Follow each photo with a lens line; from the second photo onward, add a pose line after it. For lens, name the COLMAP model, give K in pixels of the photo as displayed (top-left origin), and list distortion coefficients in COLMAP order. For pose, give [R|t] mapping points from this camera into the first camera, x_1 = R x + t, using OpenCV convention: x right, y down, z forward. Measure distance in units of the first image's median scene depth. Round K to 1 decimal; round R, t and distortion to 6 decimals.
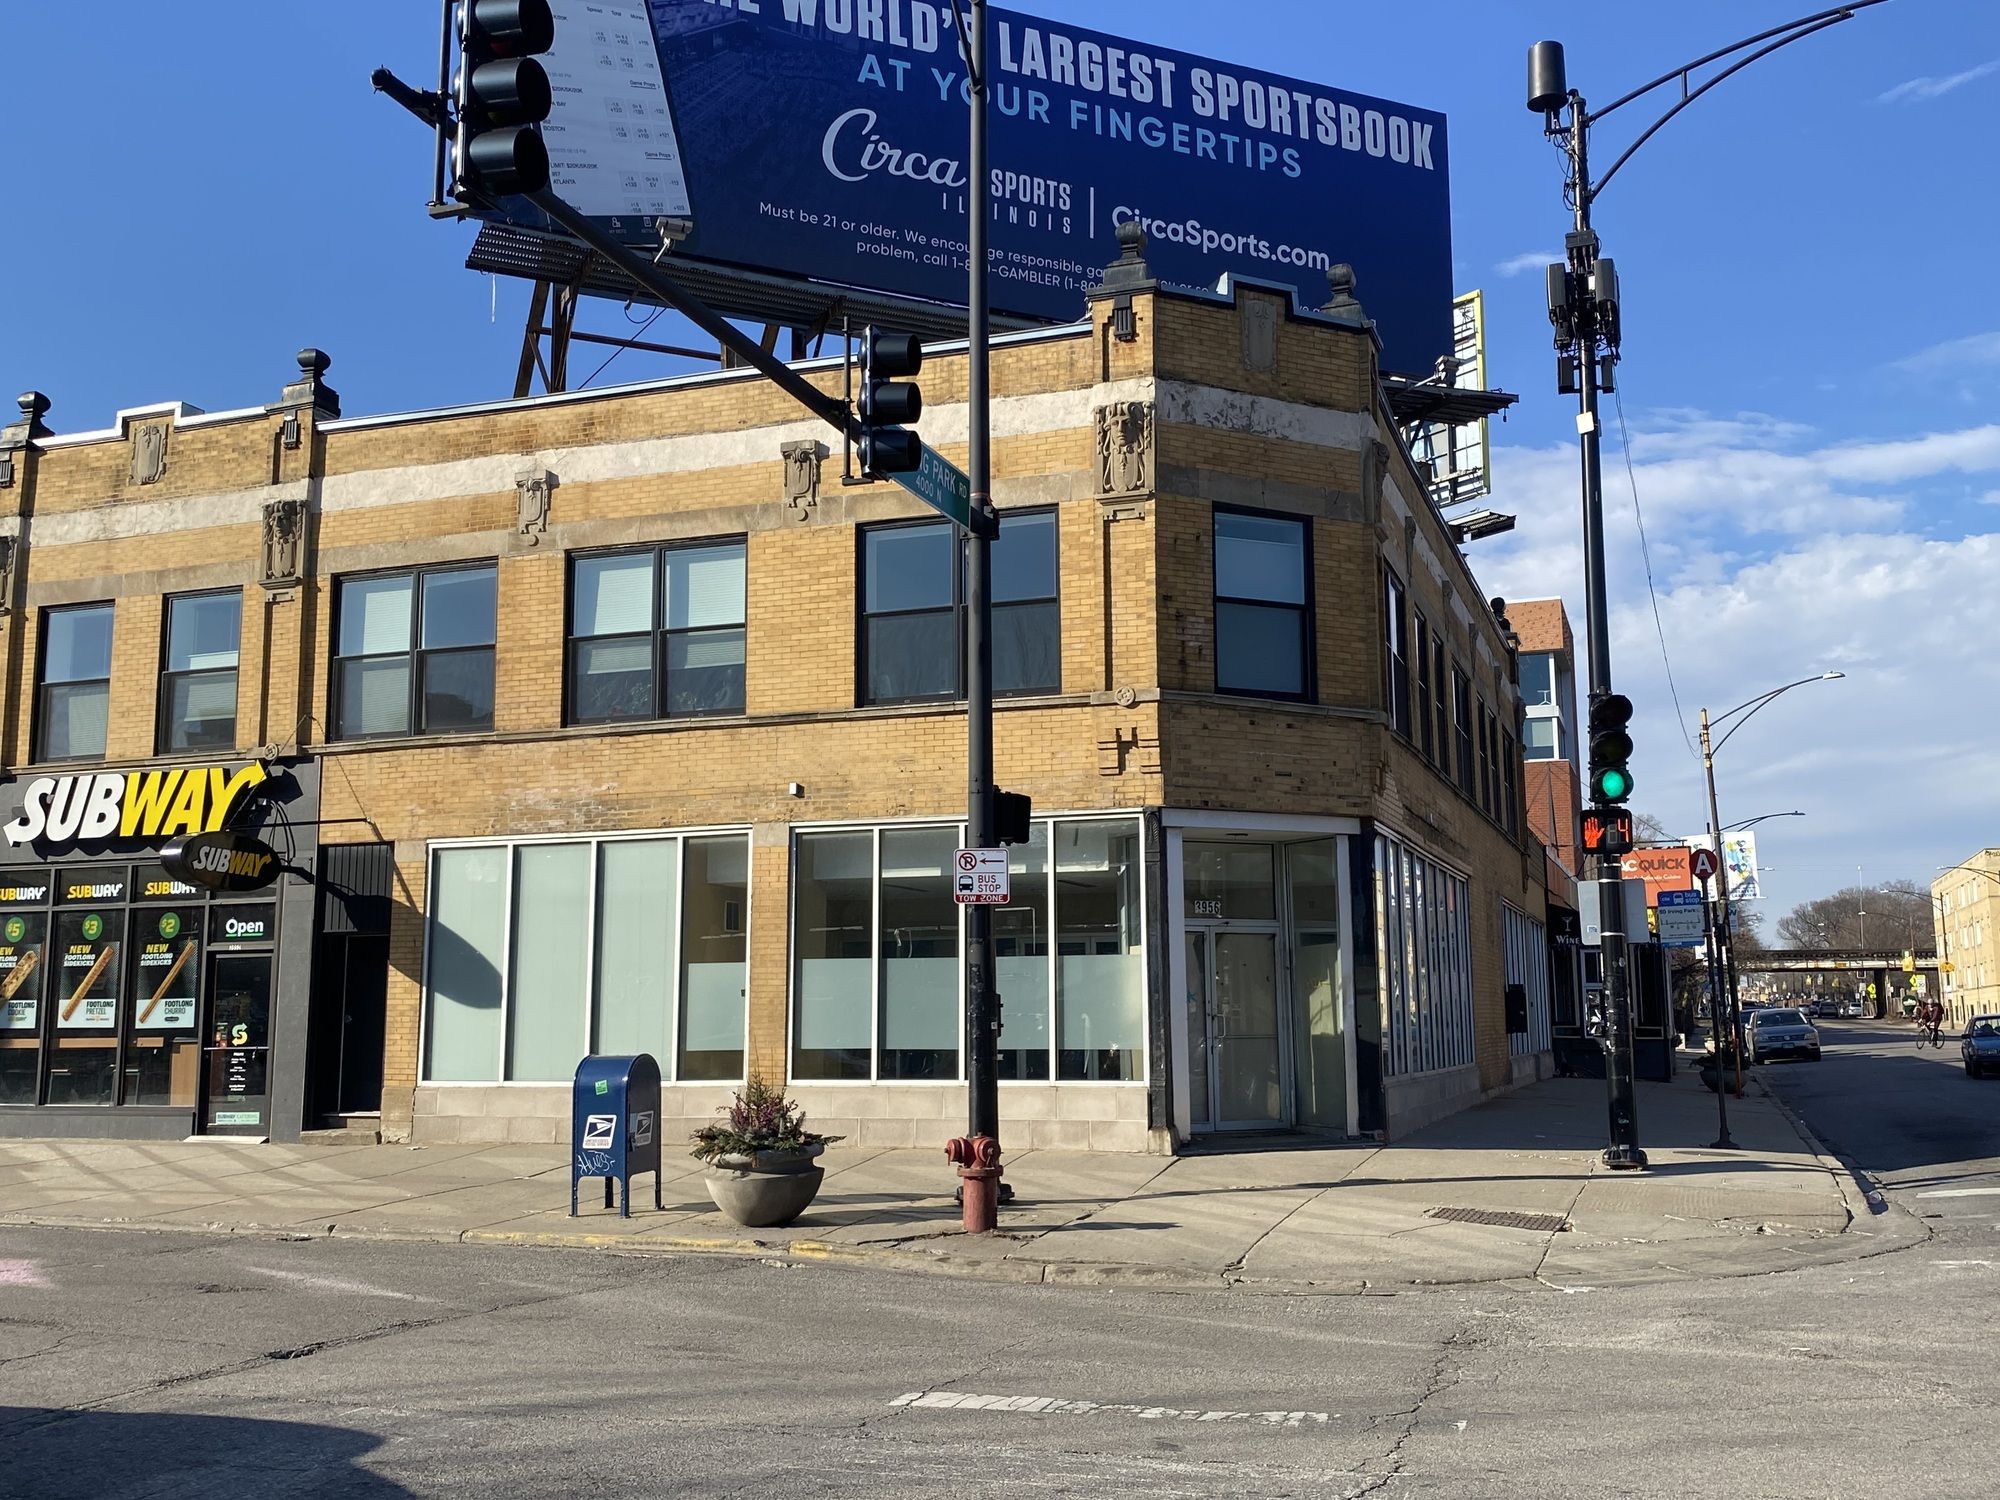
lens RADIAL K [[1908.9, 0, 1000.2], [0, 1908.9, 748.4], [0, 0, 1]] dist [0.029290, 0.000000]
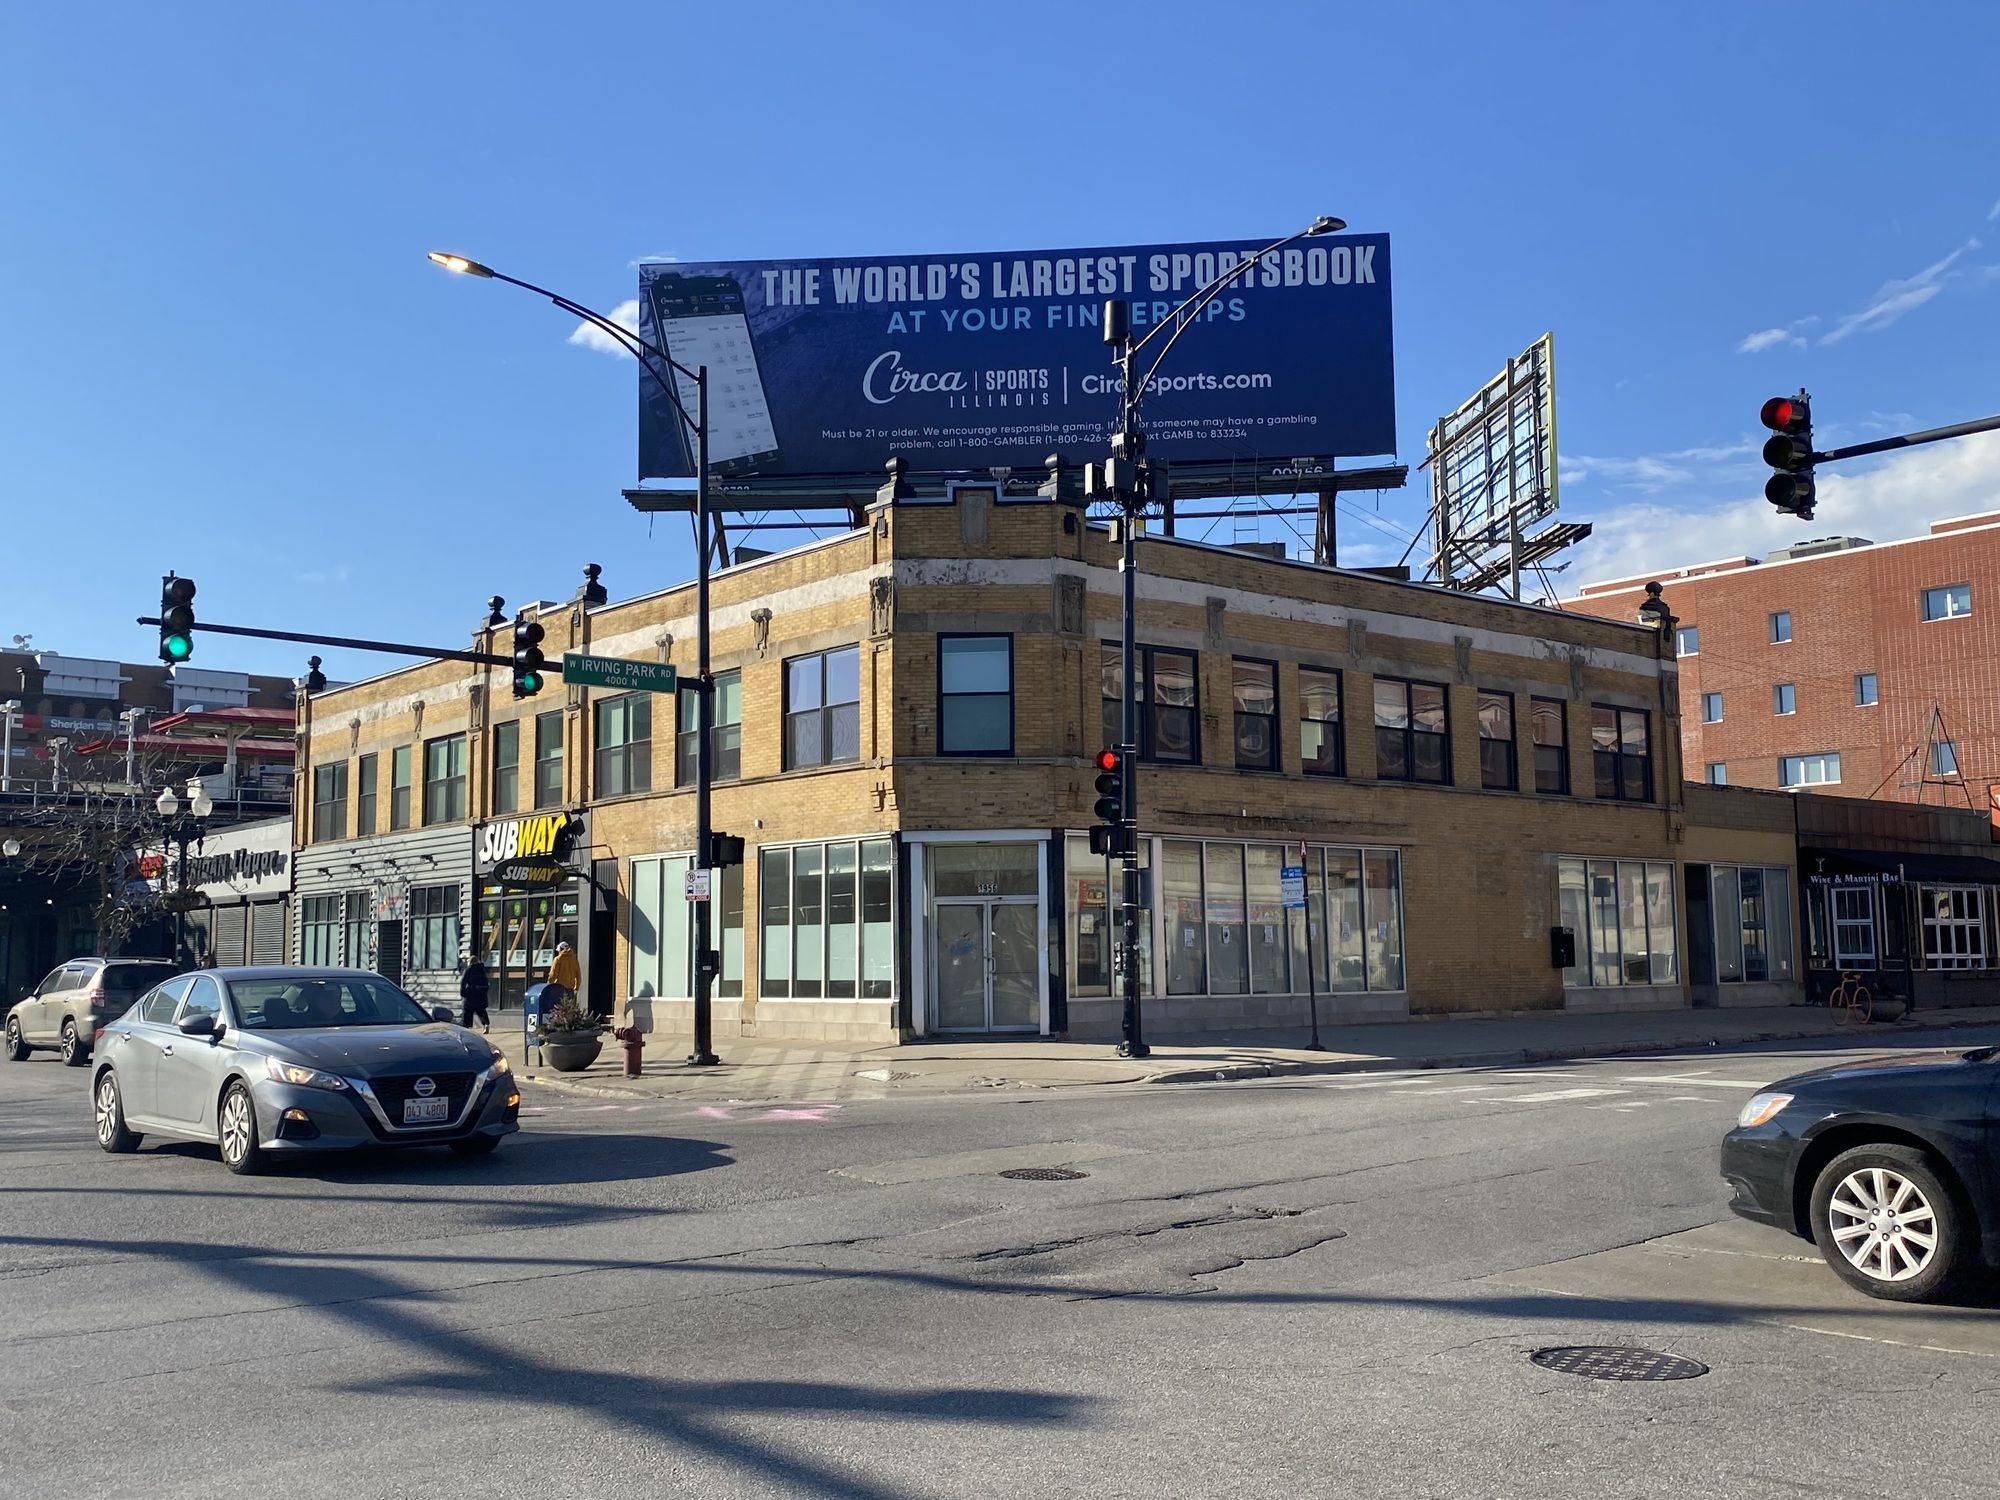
lens RADIAL K [[1881.8, 0, 1000.0], [0, 1881.8, 754.5], [0, 0, 1]] dist [0.094727, 0.000000]
pose [[0.867235, -0.056934, -0.494634, 0.777658], [0.076656, 0.996864, 0.019659, -0.047672], [0.491963, -0.054966, 0.868879, -0.277356]]
